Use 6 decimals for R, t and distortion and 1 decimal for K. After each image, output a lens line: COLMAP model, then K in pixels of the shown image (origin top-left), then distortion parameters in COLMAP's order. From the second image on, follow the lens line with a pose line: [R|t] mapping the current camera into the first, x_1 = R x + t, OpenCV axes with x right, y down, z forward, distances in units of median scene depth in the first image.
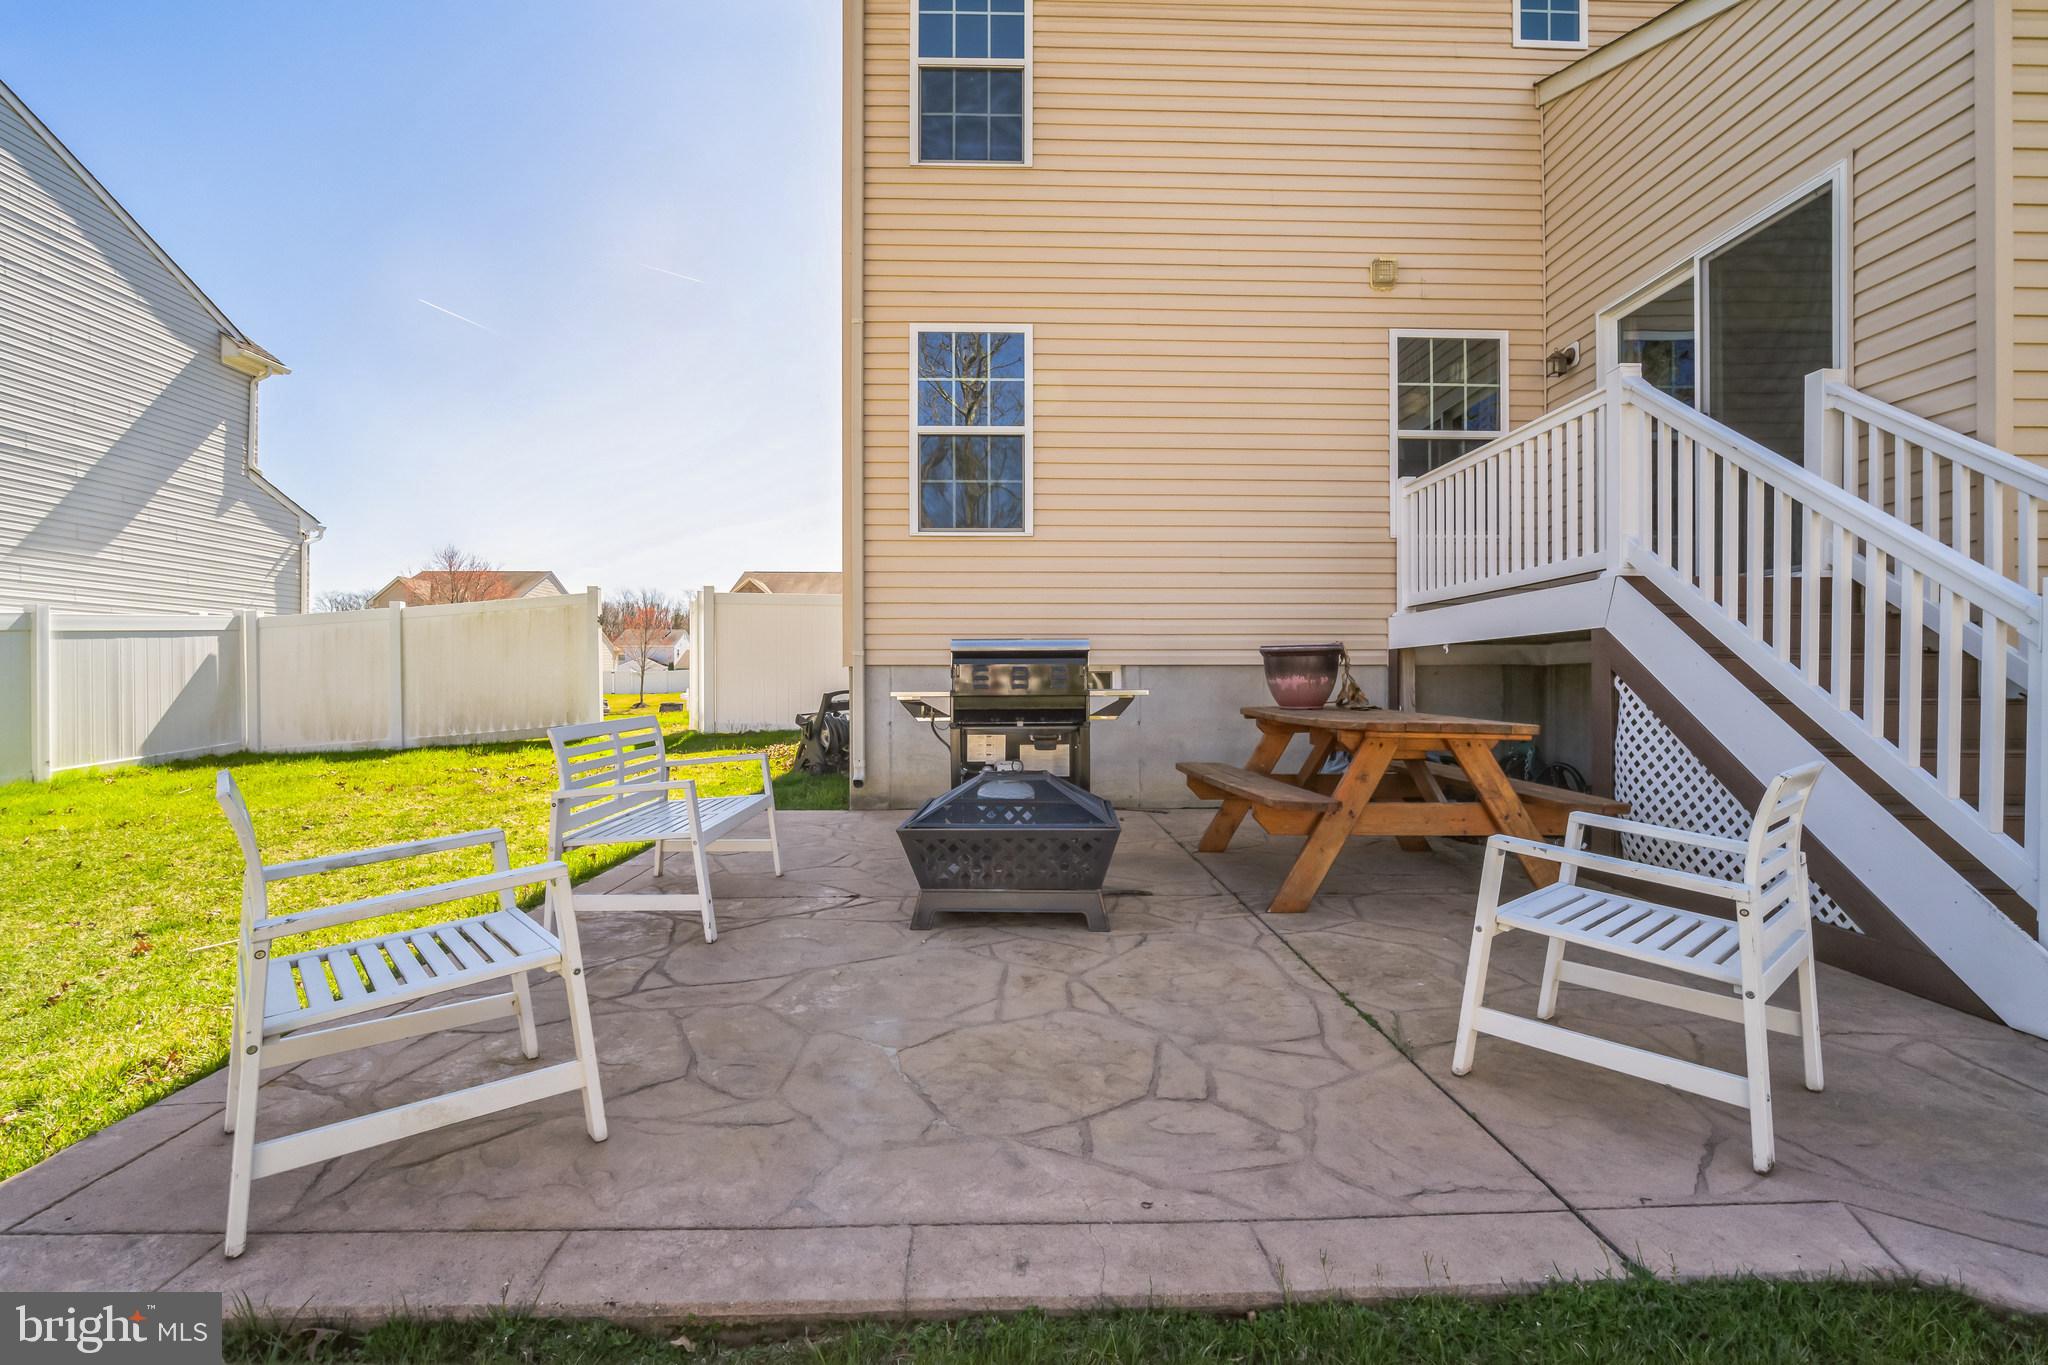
lens RADIAL K [[892.8, 0, 1024.0], [0, 892.8, 681.1], [0, 0, 1]] dist [-0.010749, 0.000421]
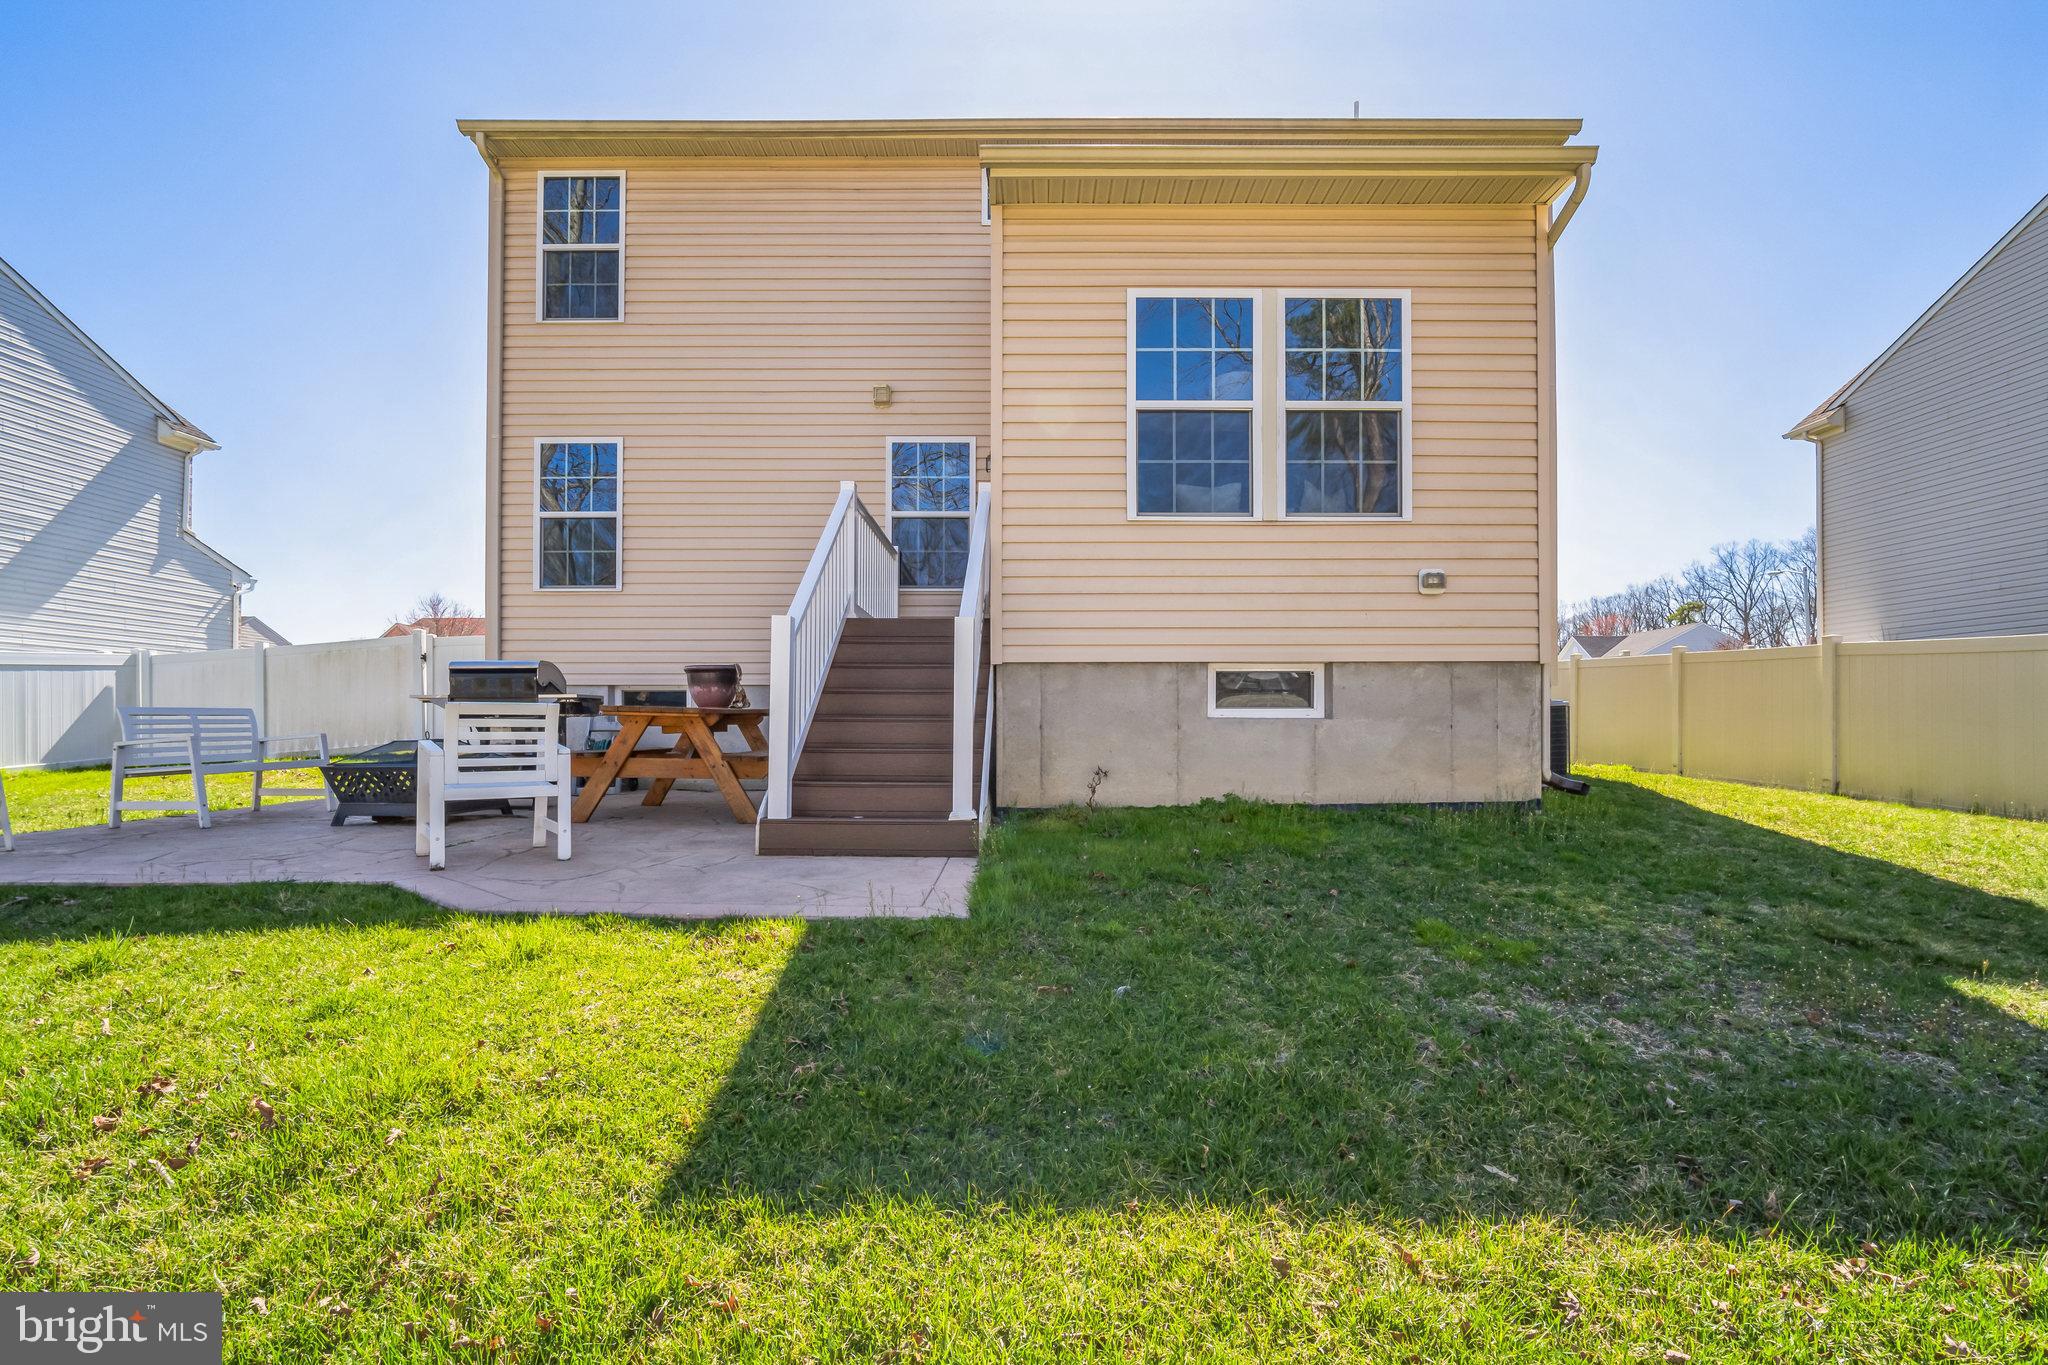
lens RADIAL K [[892.8, 0, 1020.3], [0, 892.8, 724.7], [0, 0, 1]] dist [-0.010749, 0.000421]
pose [[0.999664, 0.000000, -0.025928, 0.649331], [-0.000035, 0.999999, -0.001331, 0.044516], [0.025928, 0.001332, 0.999663, -0.351063]]
